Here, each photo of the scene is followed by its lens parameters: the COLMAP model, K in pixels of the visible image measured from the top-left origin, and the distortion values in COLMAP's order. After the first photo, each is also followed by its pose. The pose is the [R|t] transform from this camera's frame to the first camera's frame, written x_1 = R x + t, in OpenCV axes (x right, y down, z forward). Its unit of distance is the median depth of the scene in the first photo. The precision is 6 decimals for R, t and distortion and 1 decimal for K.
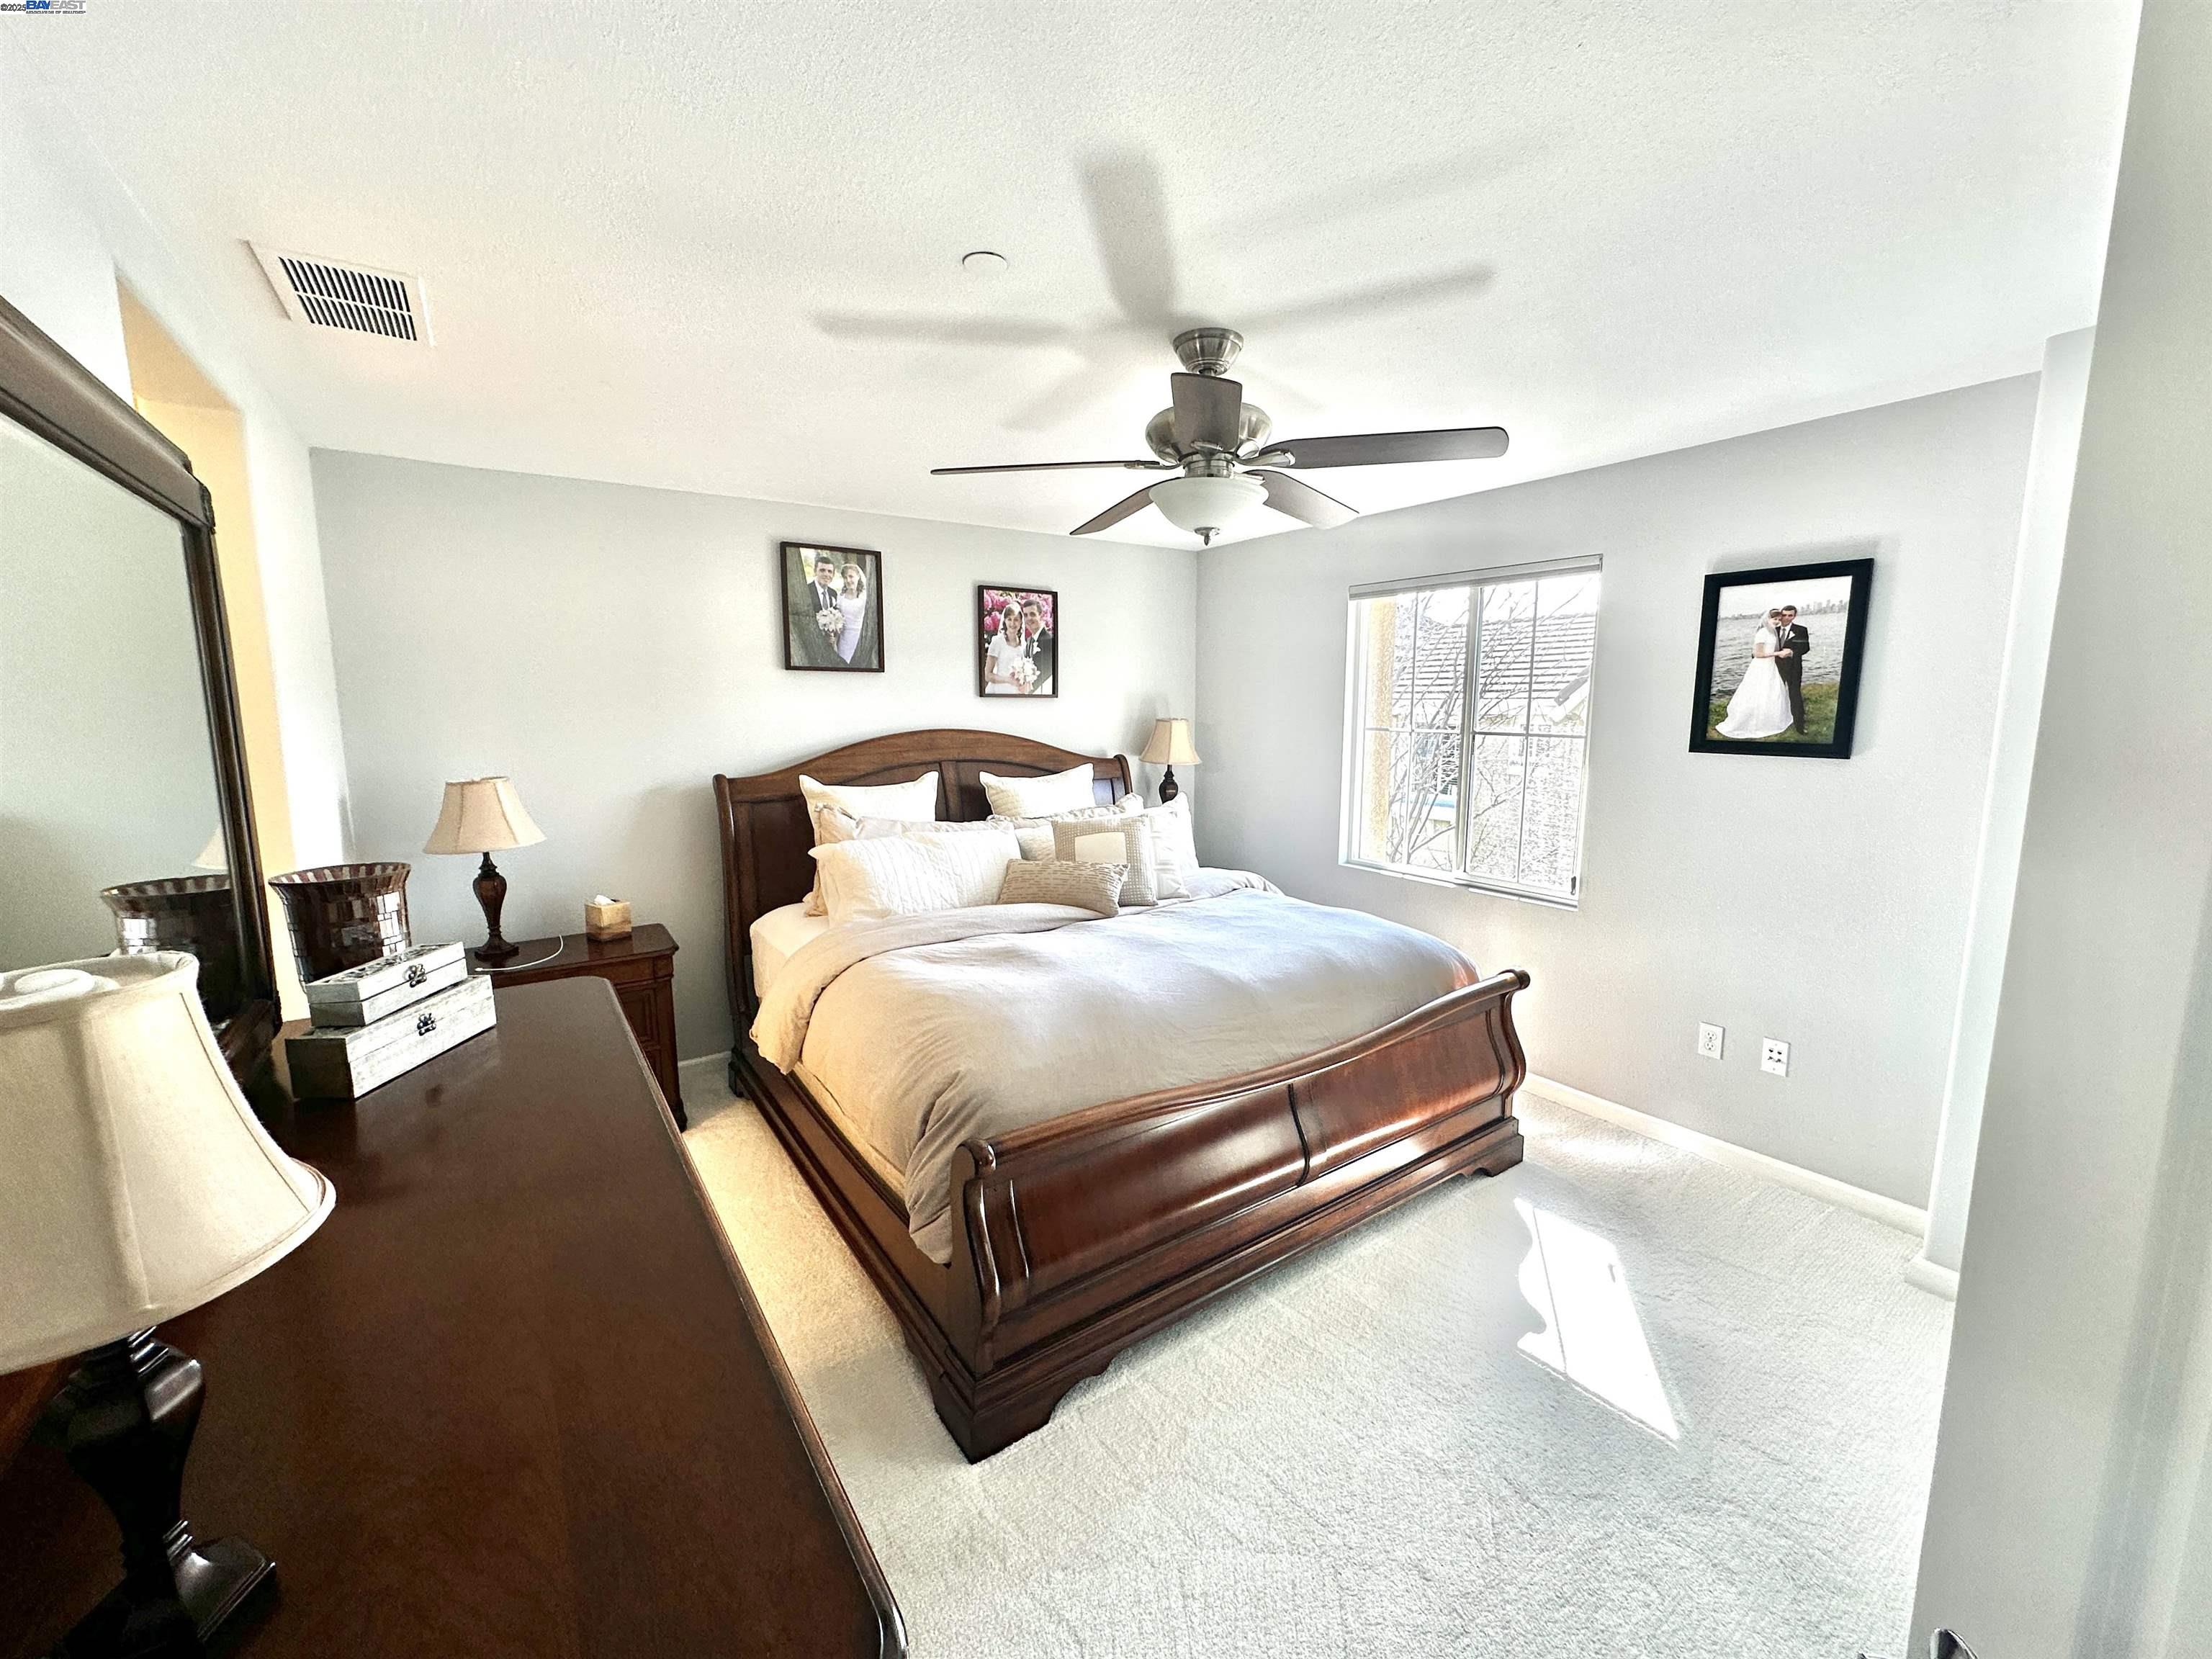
lens RADIAL K [[884.7, 0, 1105.8], [0, 884.7, 828.0], [0, 0, 1]] dist [-0.003503, 0.000990]
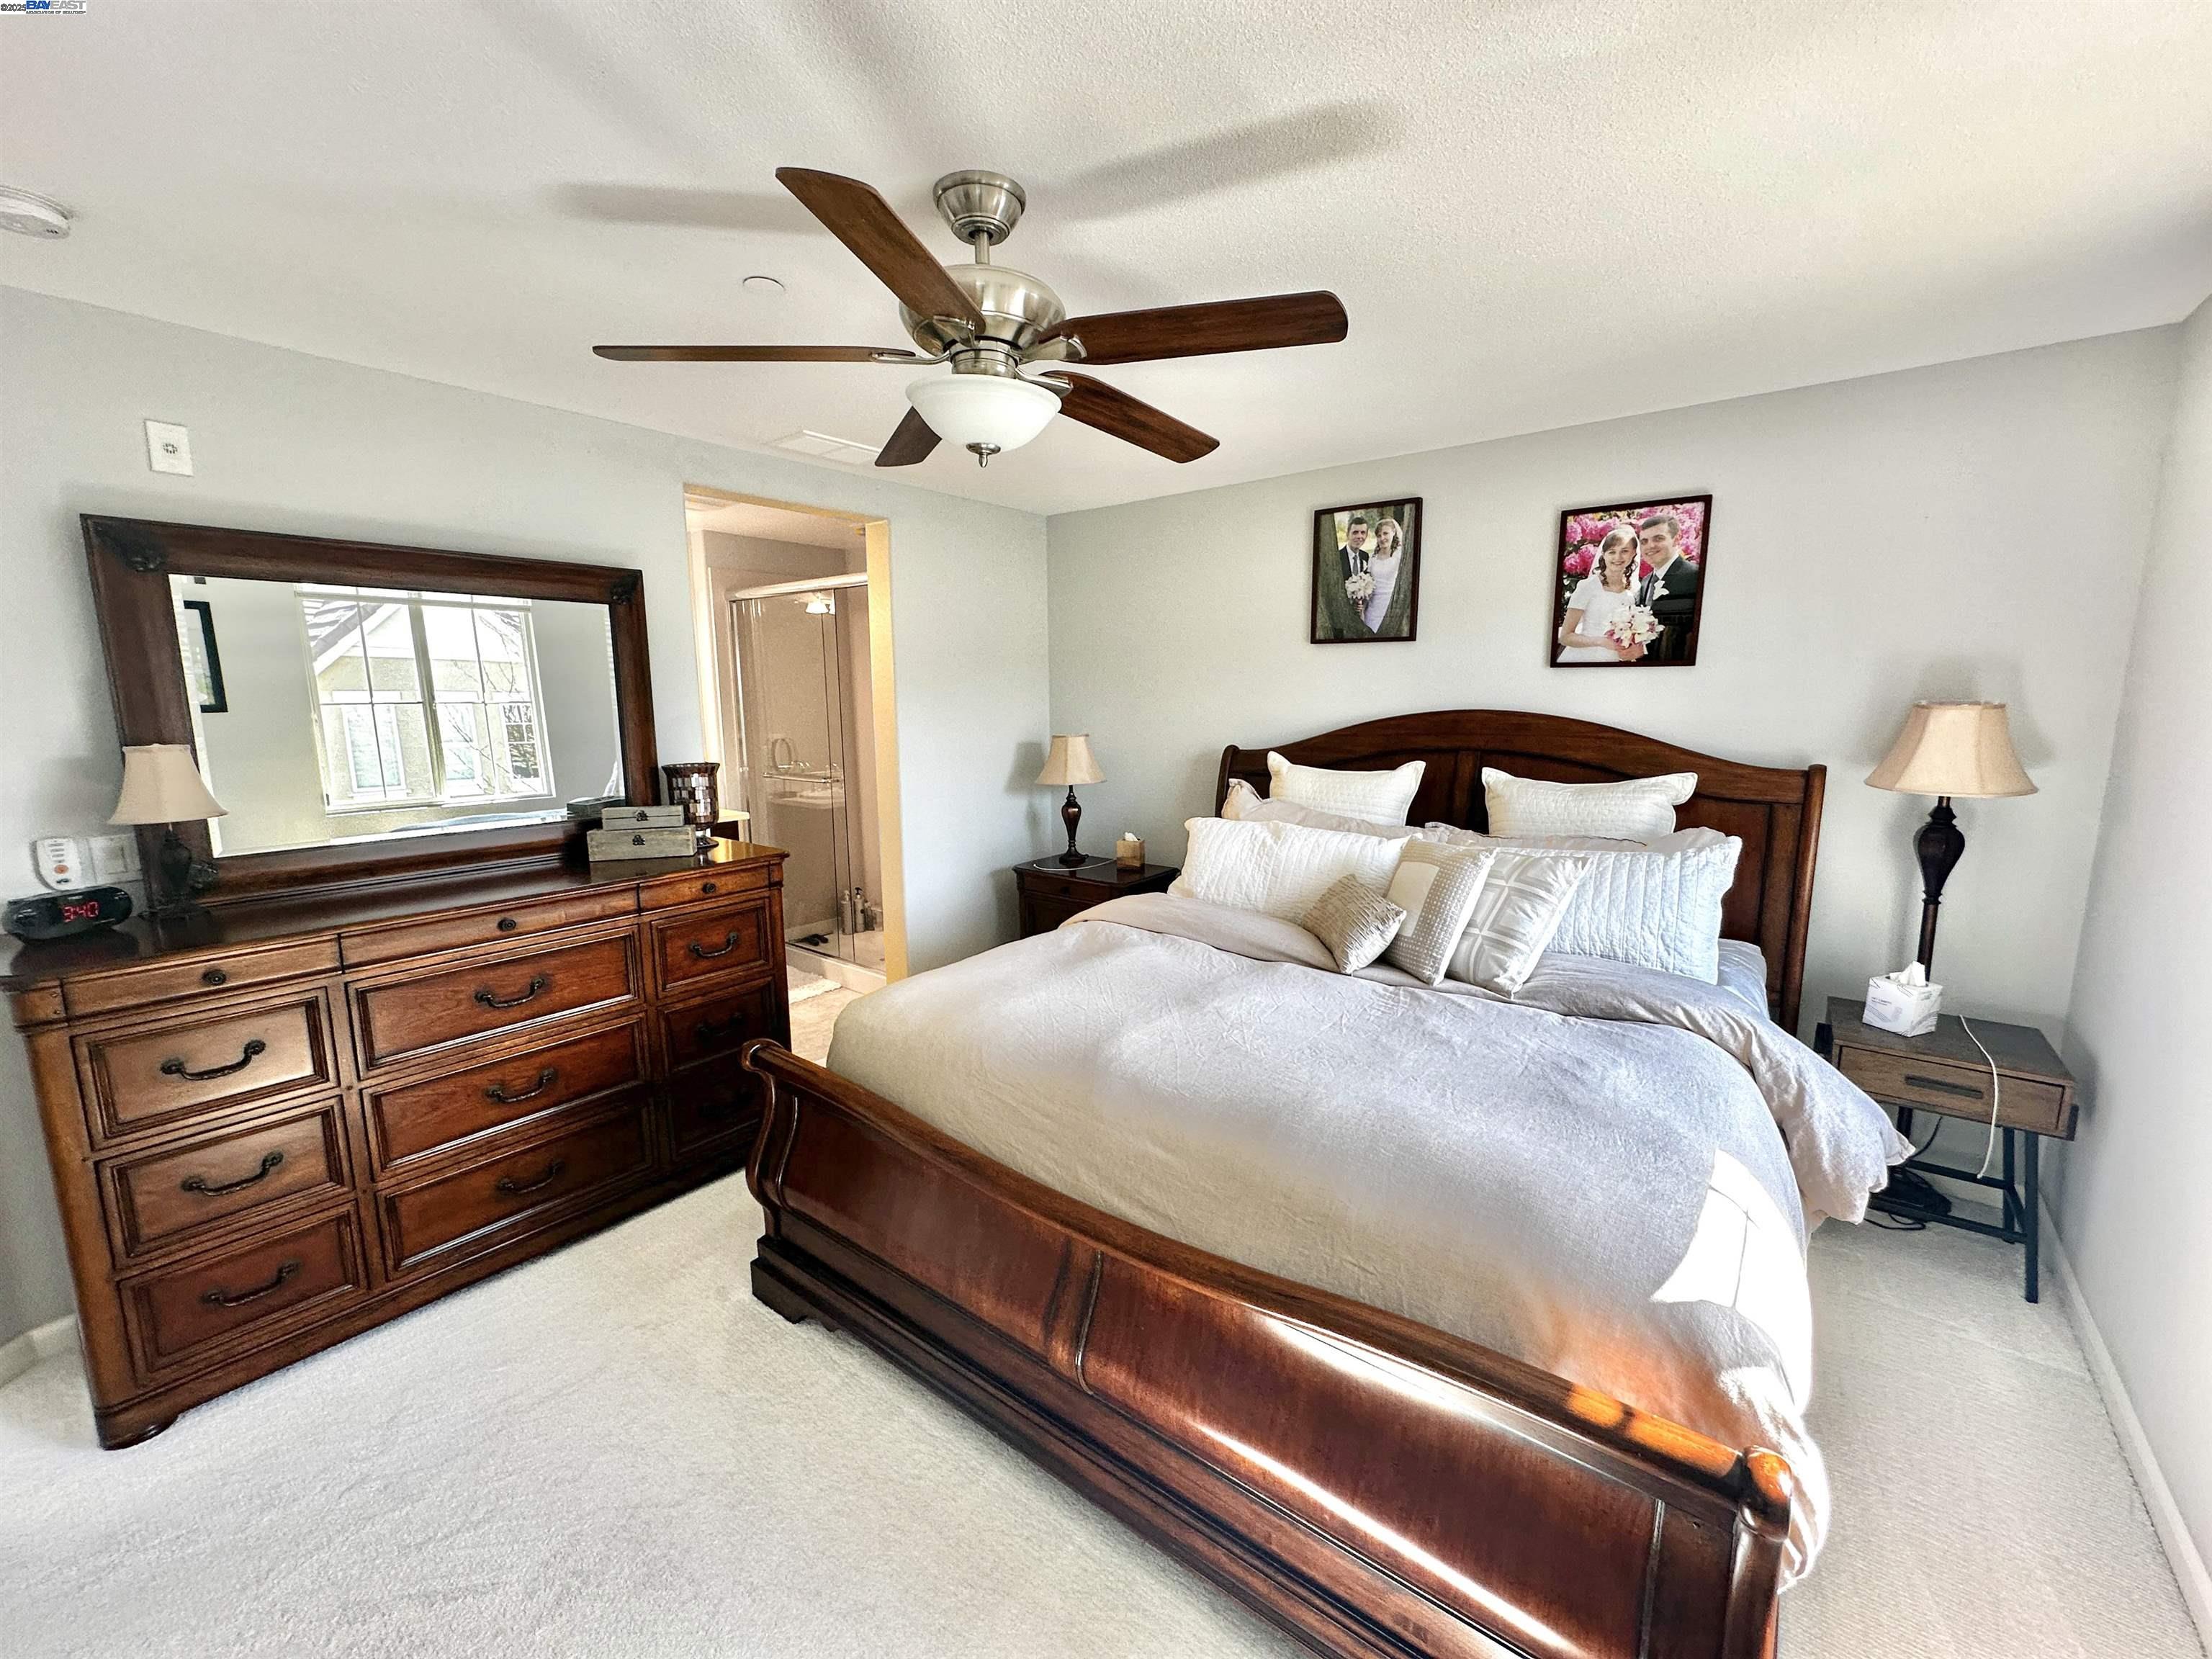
lens RADIAL K [[884.7, 0, 1105.8], [0, 884.7, 828.0], [0, 0, 1]] dist [-0.003503, 0.000990]
pose [[0.300723, 0.148858, -0.942023, 0.474402], [-0.127620, 0.985142, 0.114931, -0.056520], [0.945134, 0.085658, 0.315252, 0.452832]]
